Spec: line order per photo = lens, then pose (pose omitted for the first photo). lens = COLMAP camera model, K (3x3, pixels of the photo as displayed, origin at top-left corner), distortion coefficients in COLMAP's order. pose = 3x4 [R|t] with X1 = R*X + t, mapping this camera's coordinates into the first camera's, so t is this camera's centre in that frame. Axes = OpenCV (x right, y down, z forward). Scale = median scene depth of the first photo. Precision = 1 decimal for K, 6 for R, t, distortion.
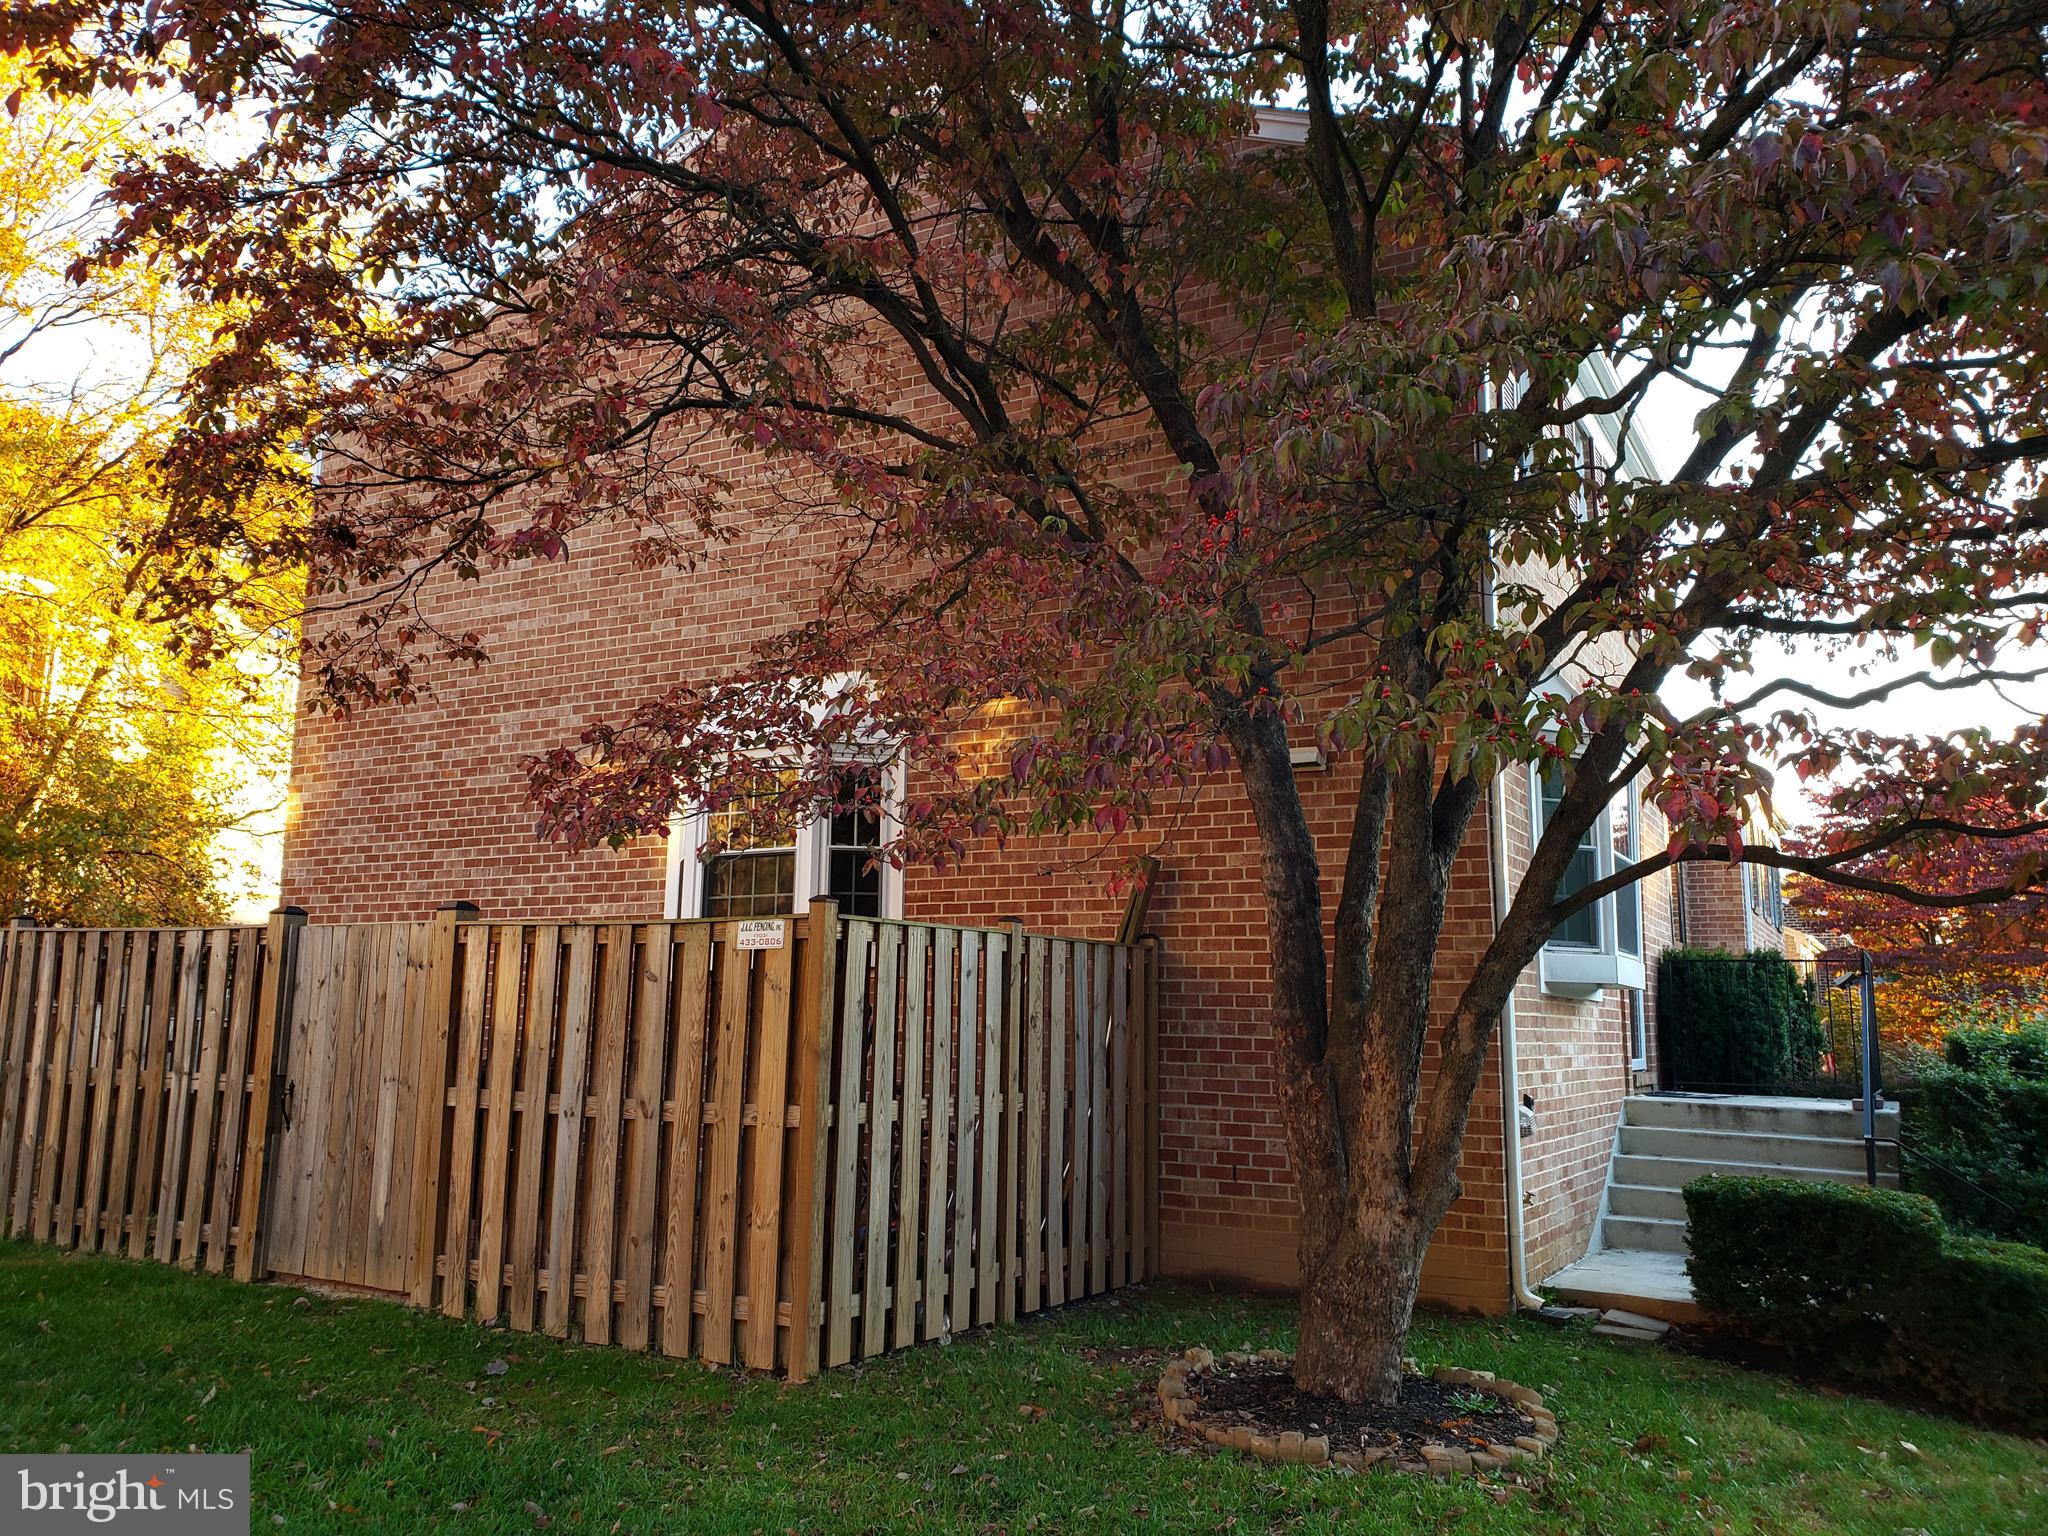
lens RADIAL K [[1609.7, 0, 1024.0], [0, 1609.7, 768.0], [0, 0, 1]] dist [-0.006537, 0.079347]
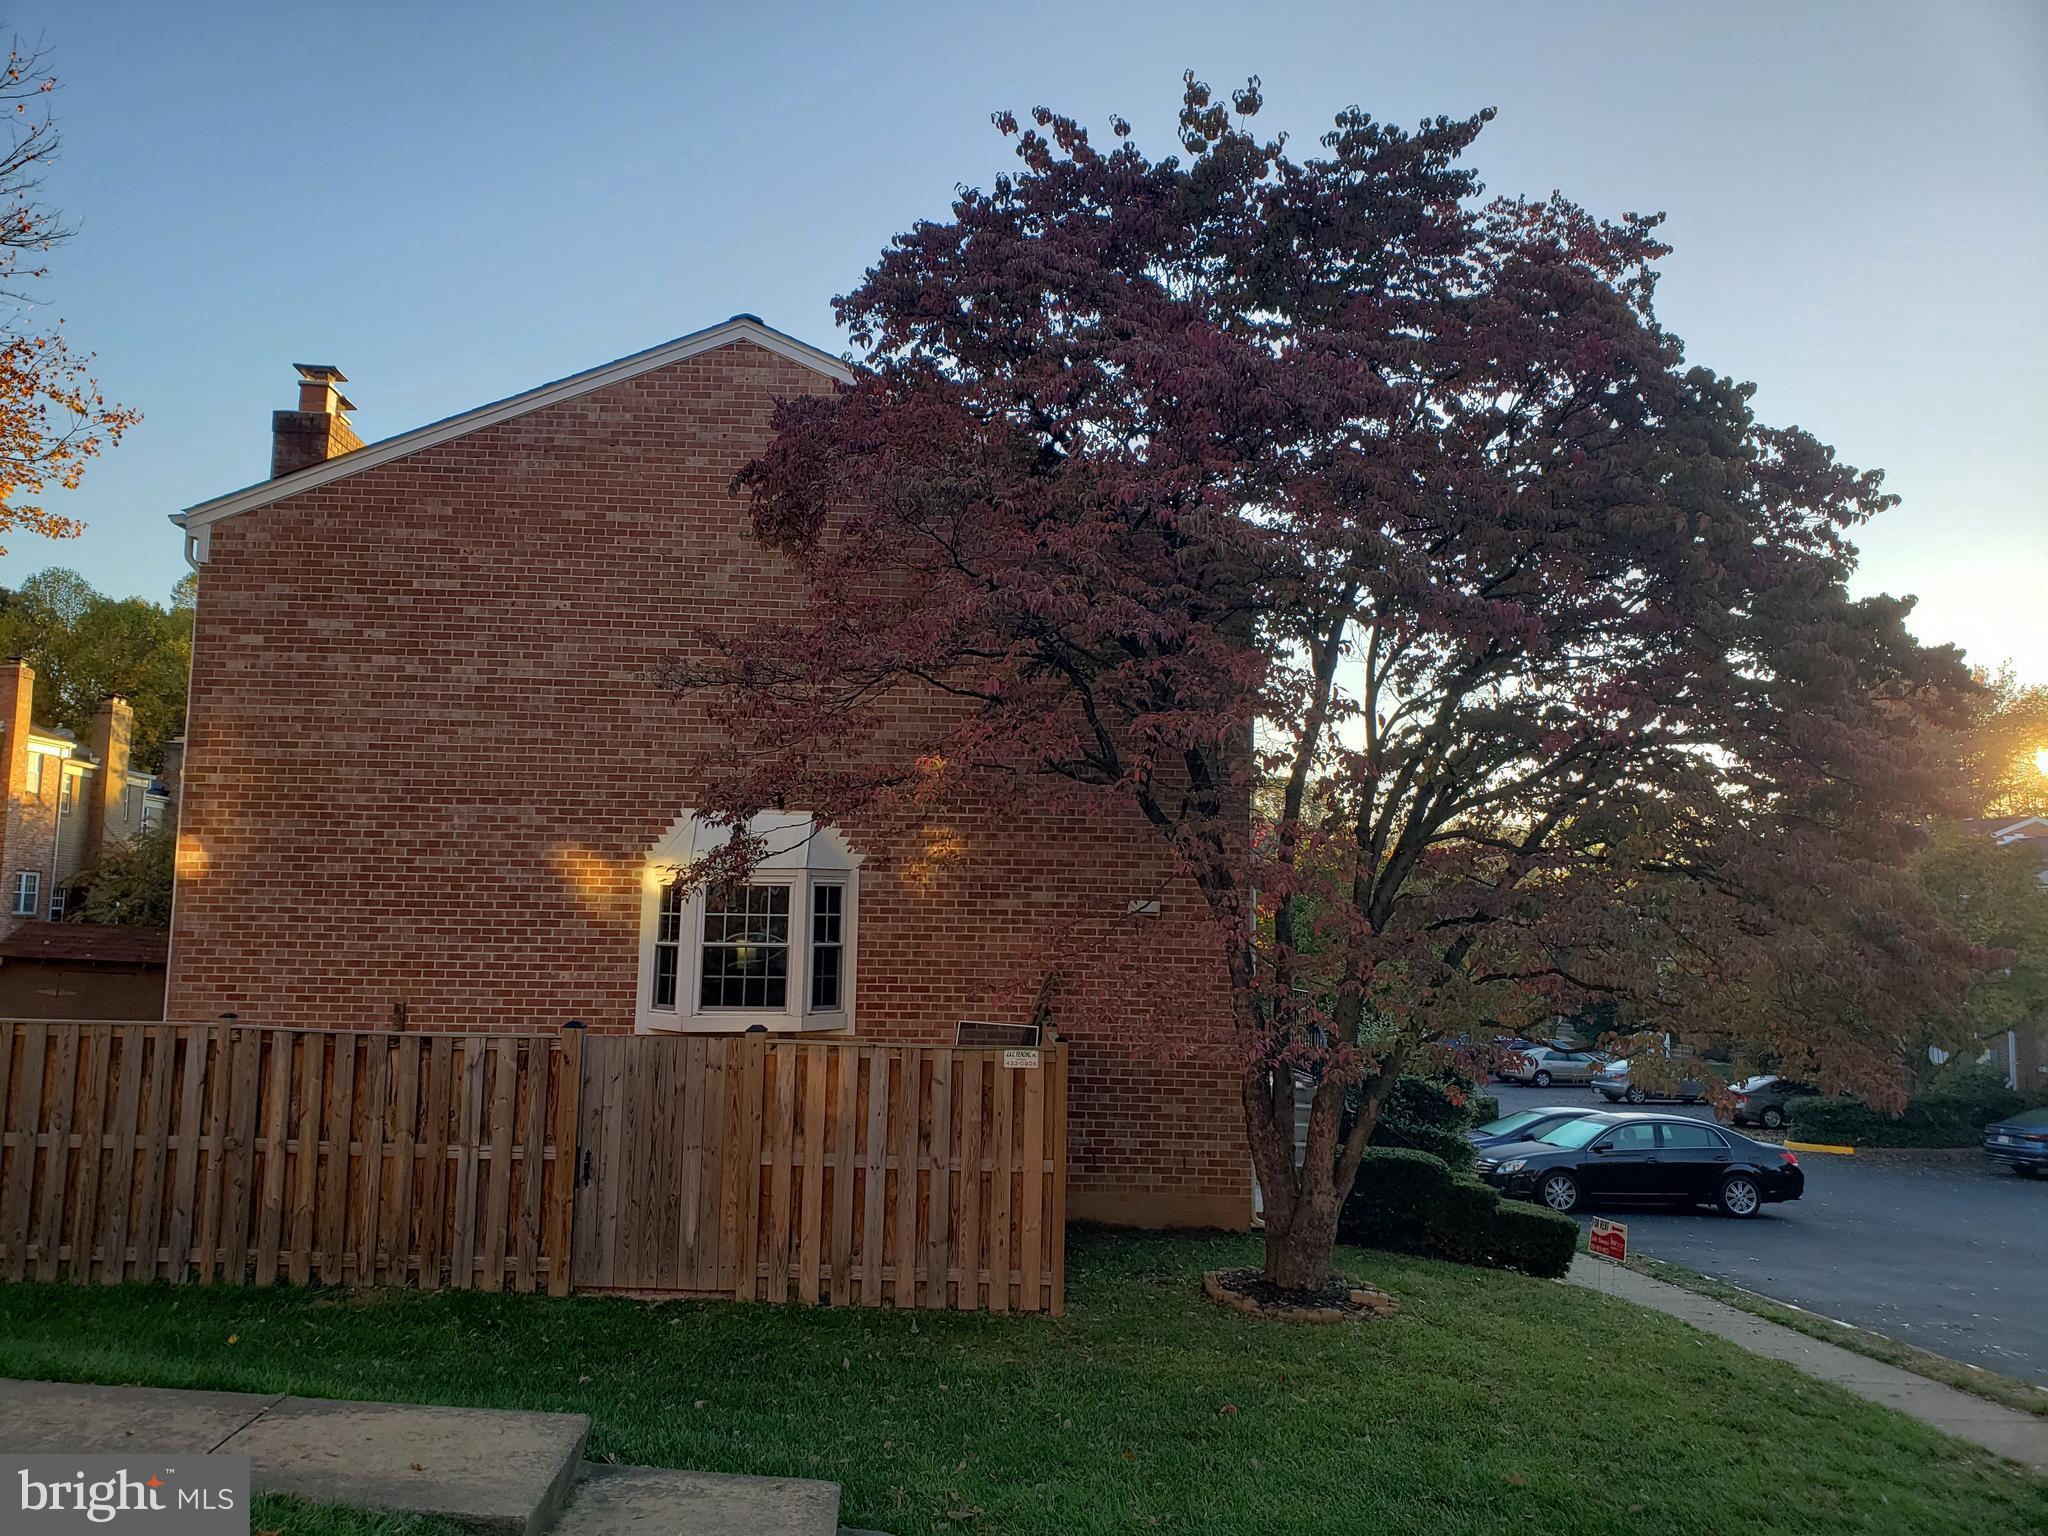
lens RADIAL K [[1557.5, 0, 1024.0], [0, 1557.5, 768.0], [0, 0, 1]] dist [0.120689, -0.245598]
pose [[0.836977, 0.063306, 0.543564, -0.942803], [-0.102220, 0.993890, 0.041645, -0.237582], [-0.537606, -0.090419, 0.838334, -0.319114]]
